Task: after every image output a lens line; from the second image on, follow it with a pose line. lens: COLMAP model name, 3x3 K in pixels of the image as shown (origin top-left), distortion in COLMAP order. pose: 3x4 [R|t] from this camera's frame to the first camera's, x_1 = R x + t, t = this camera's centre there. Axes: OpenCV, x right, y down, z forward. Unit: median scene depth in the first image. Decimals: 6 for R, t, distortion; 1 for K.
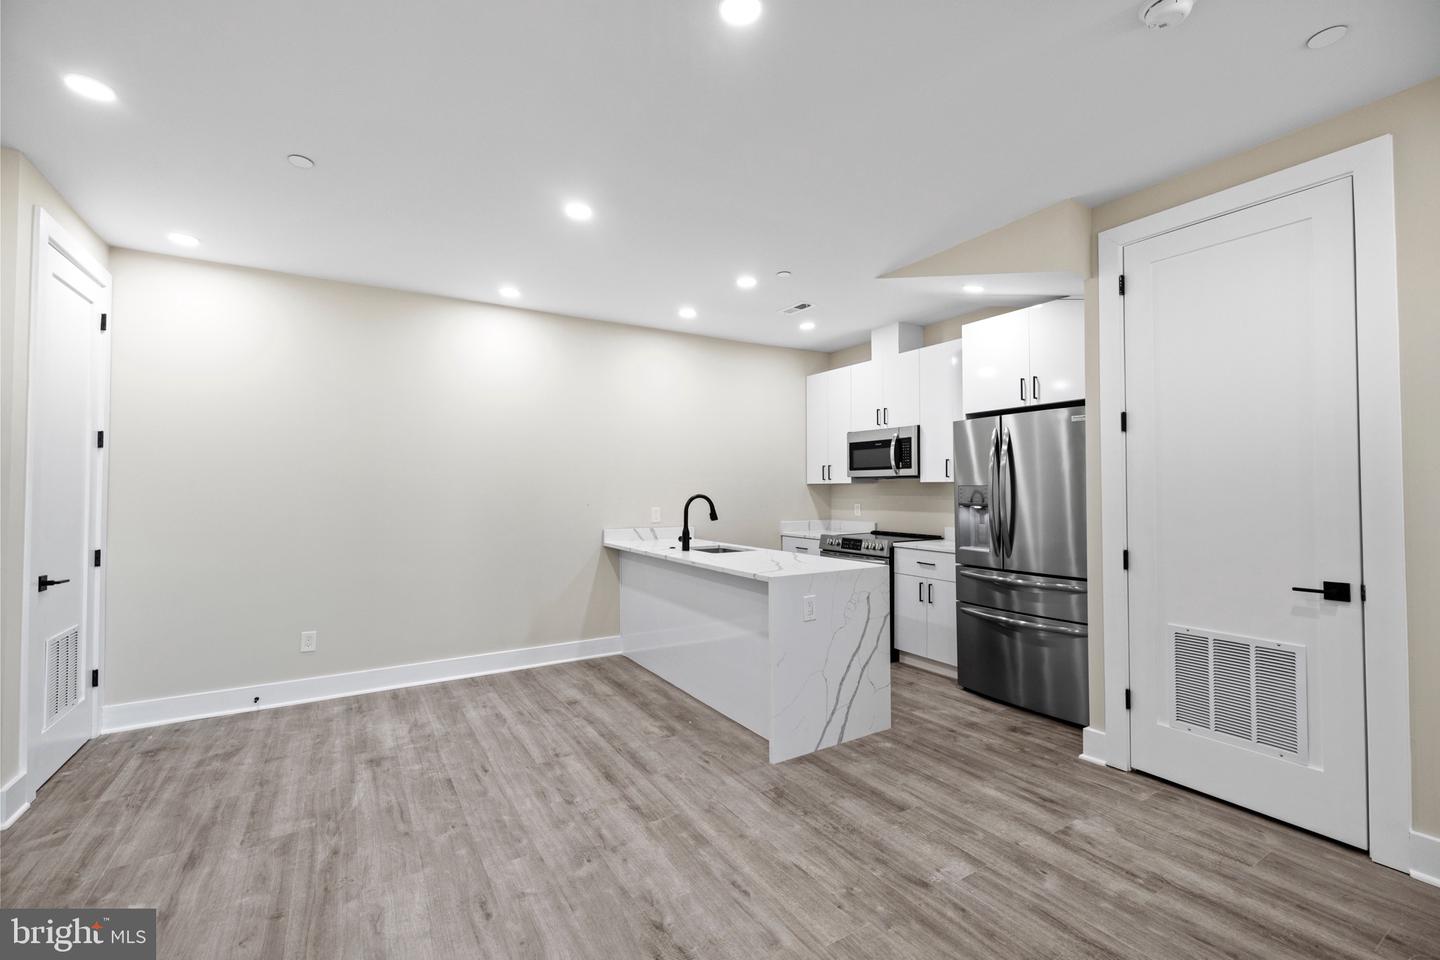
lens RADIAL K [[604.6, 0, 714.6], [0, 604.6, 477.1], [0, 0, 1]] dist [0.000471, 0.000040]
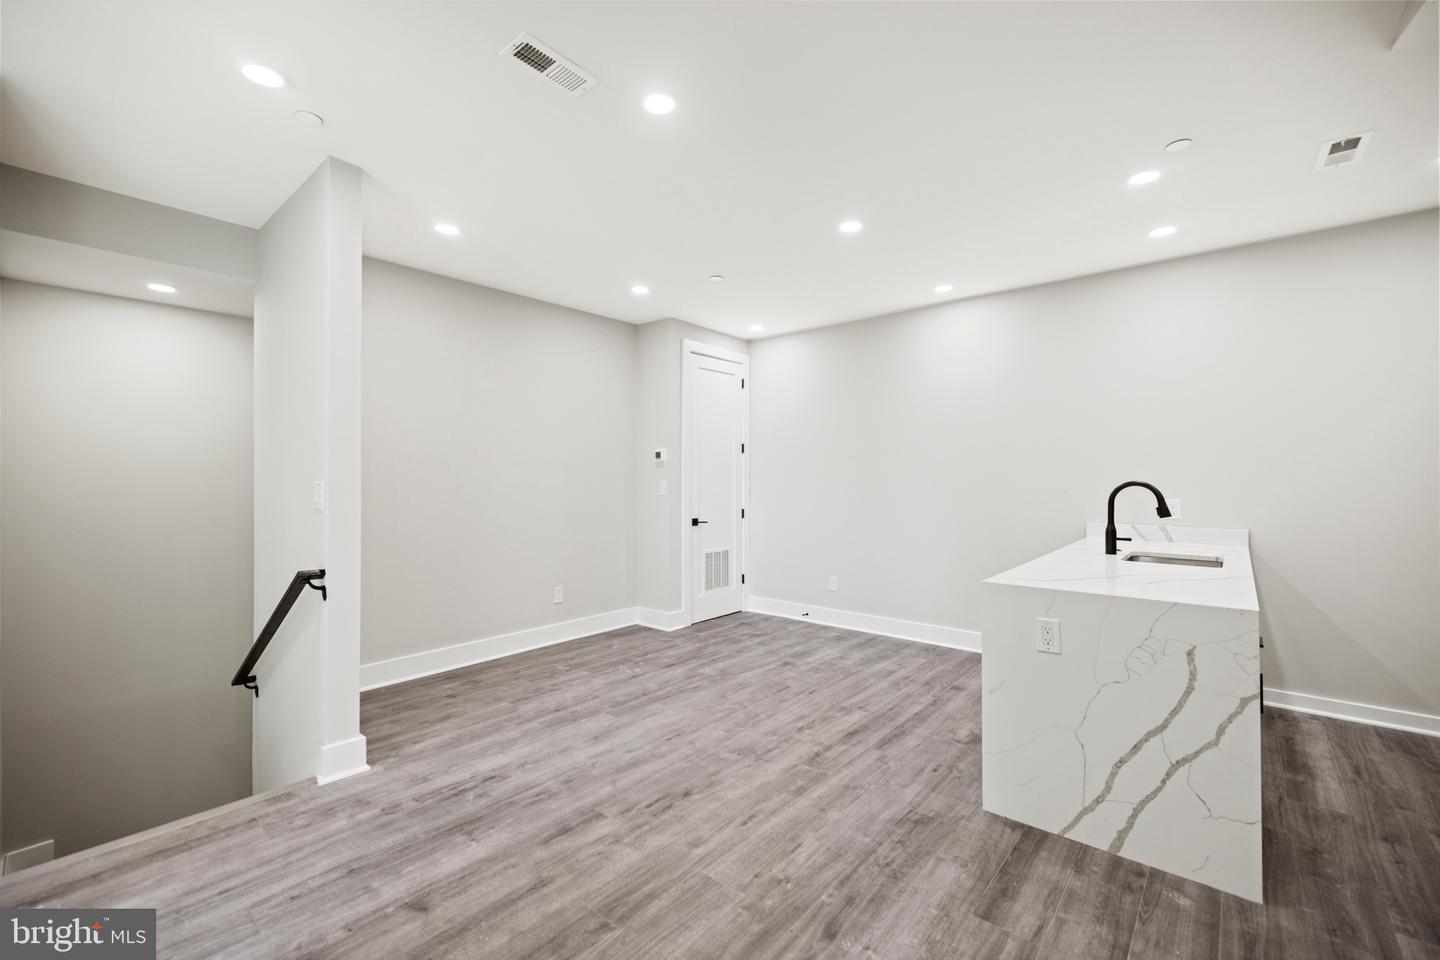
lens RADIAL K [[604.6, 0, 714.6], [0, 604.6, 477.1], [0, 0, 1]] dist [0.000471, 0.000040]
pose [[0.298331, 0.000392, -0.954463, 0.624808], [0.019929, 0.999779, 0.006639, 0.009311], [0.954255, -0.021002, 0.298257, 0.338061]]
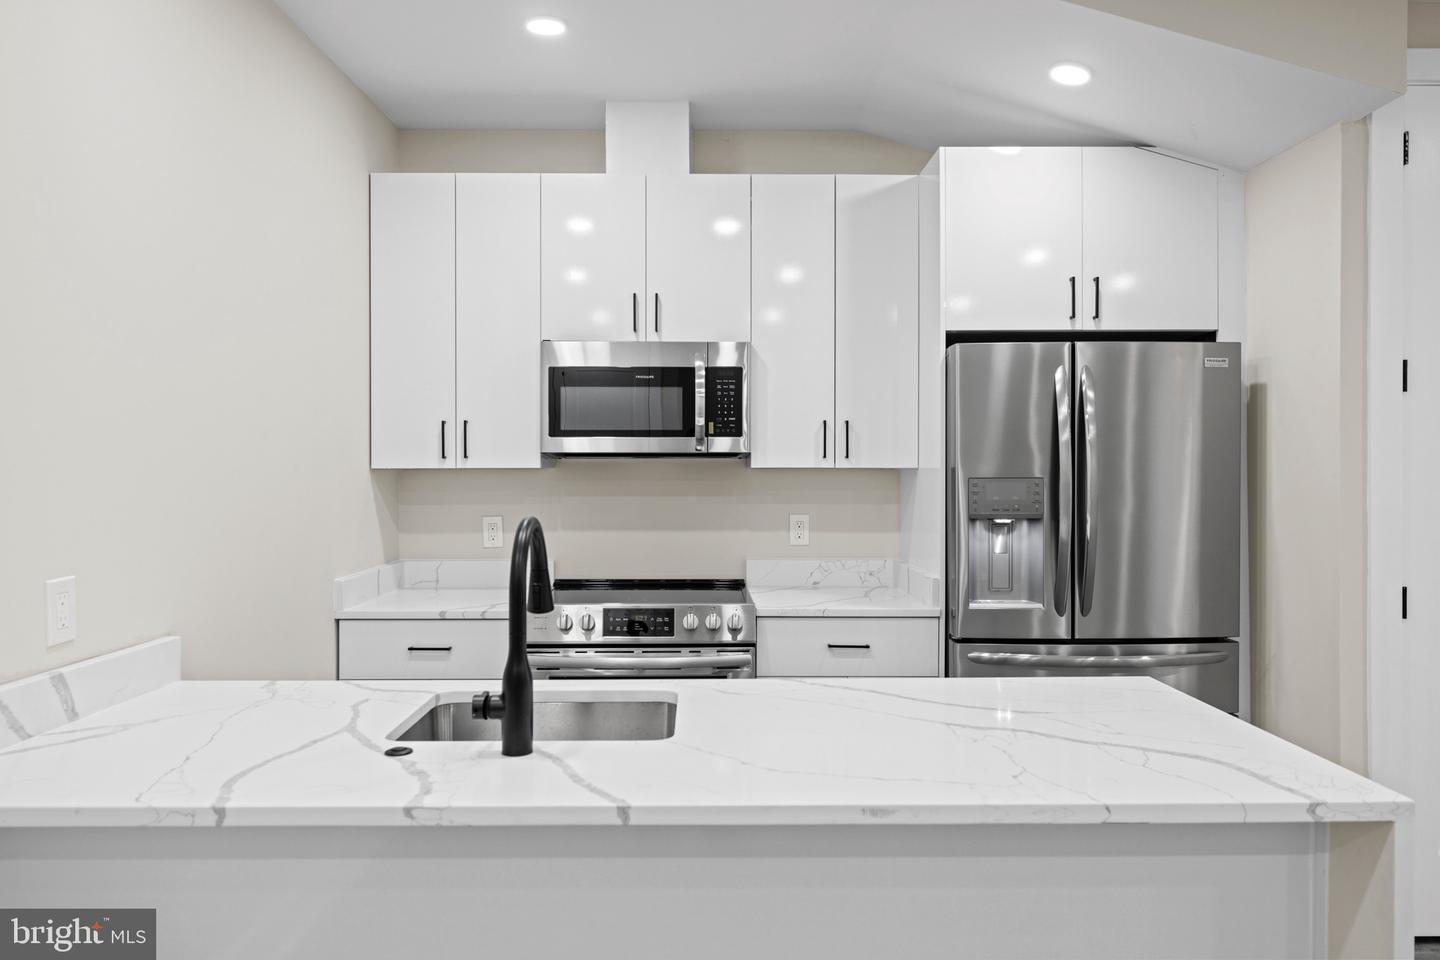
lens RADIAL K [[951.1, 0, 722.8], [0, 951.1, 472.2], [0, 0, 1]] dist [-0.001365, -0.002007]
pose [[0.512350, -0.002530, 0.858773, -0.383492], [-0.017498, 0.999757, 0.013385, 0.003546], [-0.858598, -0.021884, 0.512181, 0.857589]]
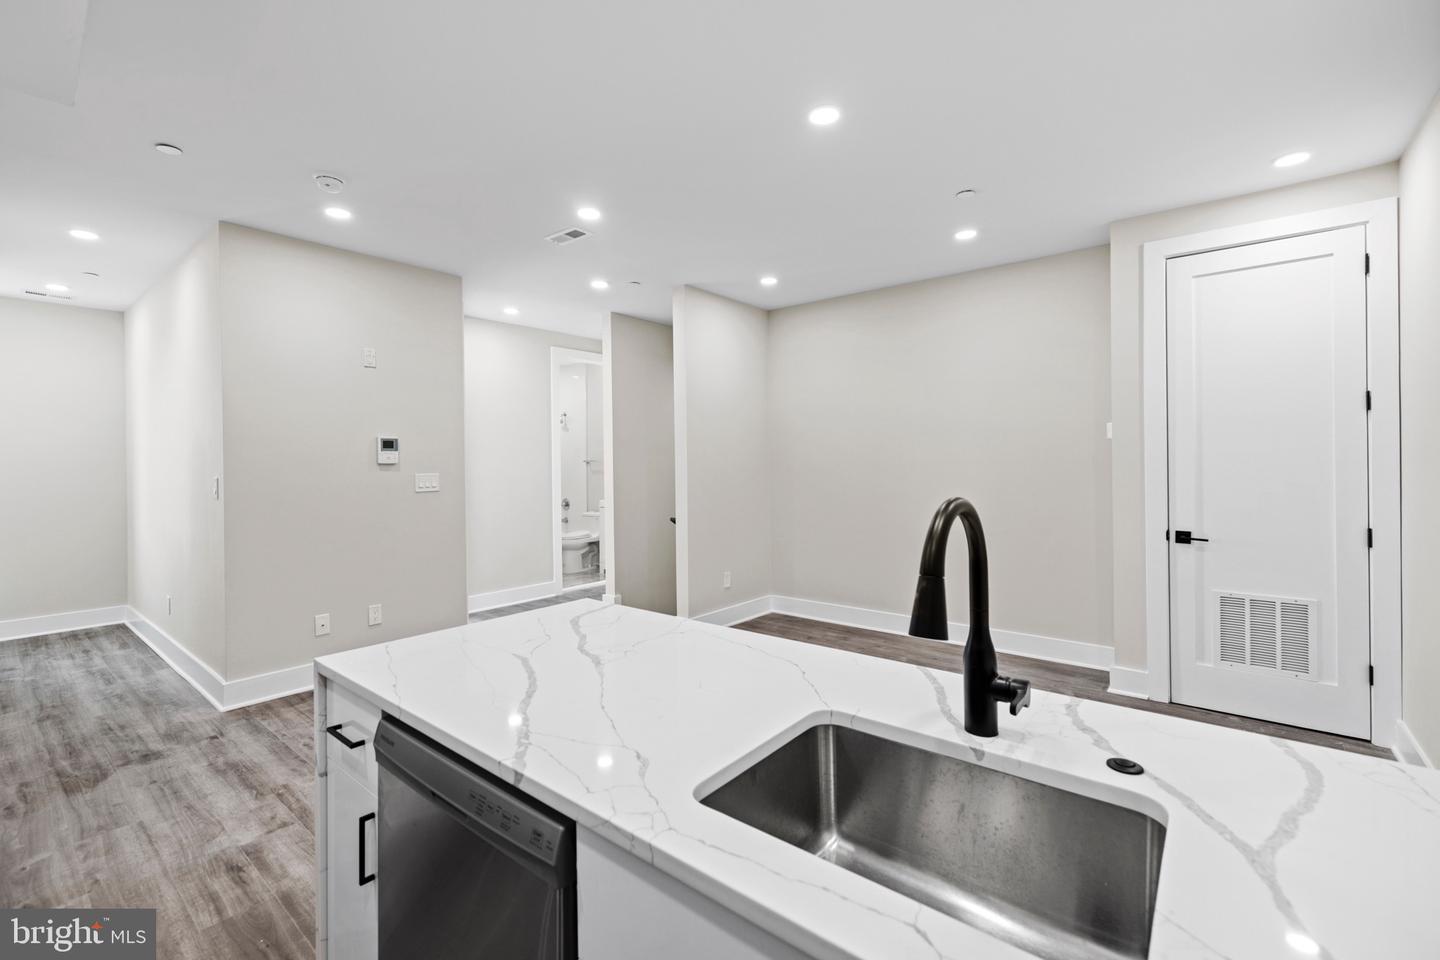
lens RADIAL K [[621.5, 0, 710.9], [0, 621.5, 483.4], [0, 0, 1]] dist [0.000869, -0.000176]
pose [[-0.947163, 0.022027, -0.319996, 0.149359], [0.018514, 0.999730, 0.014017, 0.021757], [0.320218, 0.007352, -0.947315, 1.388506]]
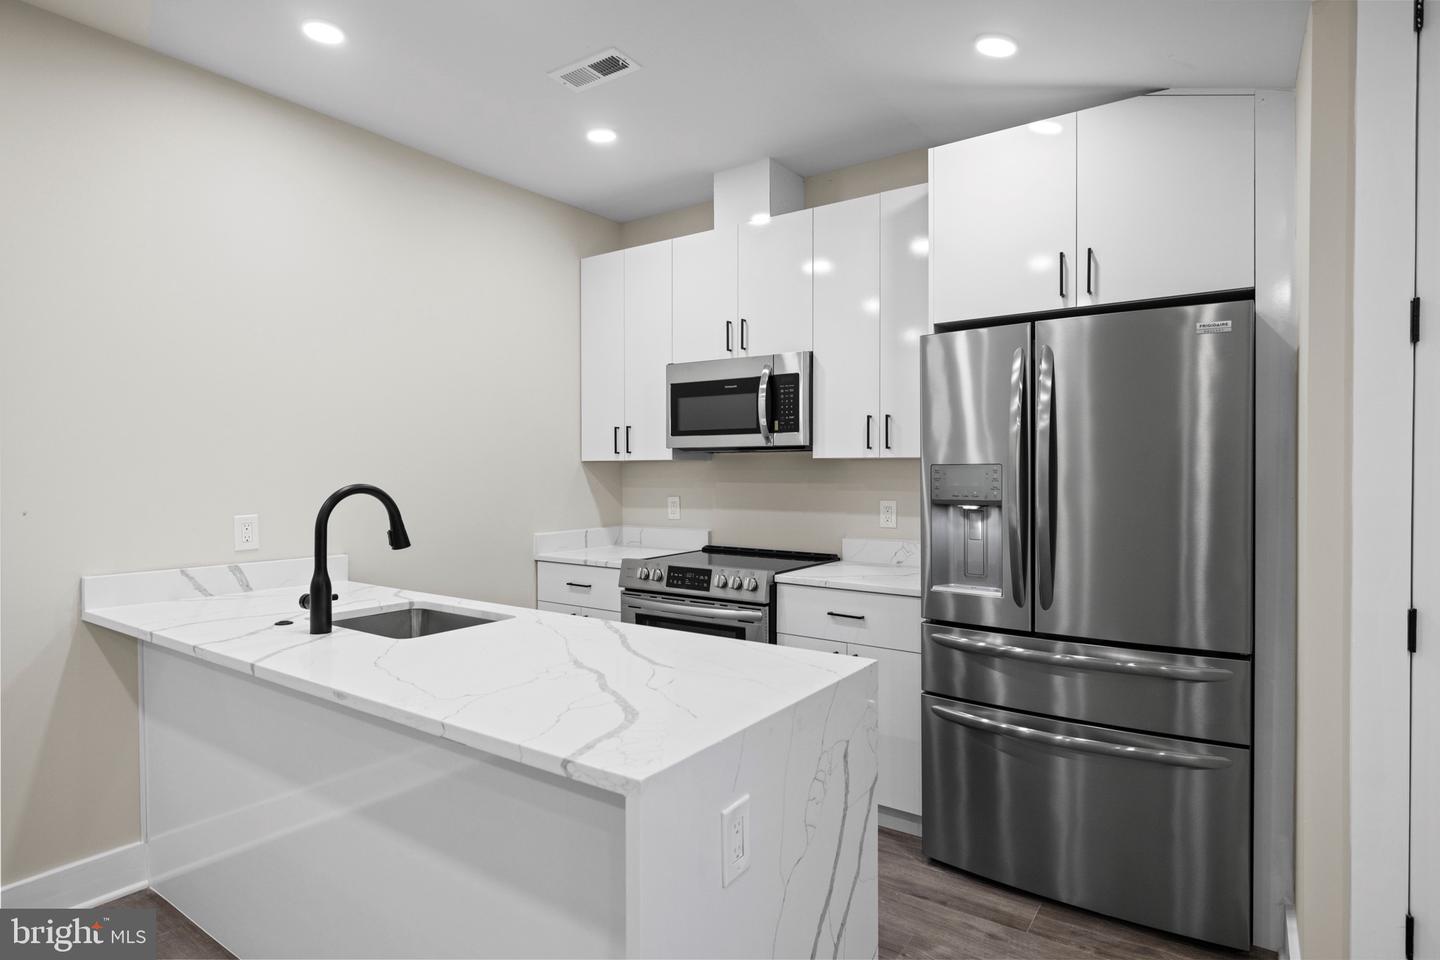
lens RADIAL K [[765.7, 0, 720.0], [0, 765.7, 480.0], [0, 0, 1]] dist [0.000411, -0.000028]
pose [[0.916003, -0.004396, 0.401147, -0.012367], [-0.008662, 0.999490, 0.030732, 0.010150], [-0.401078, -0.031625, 0.915498, 0.538656]]
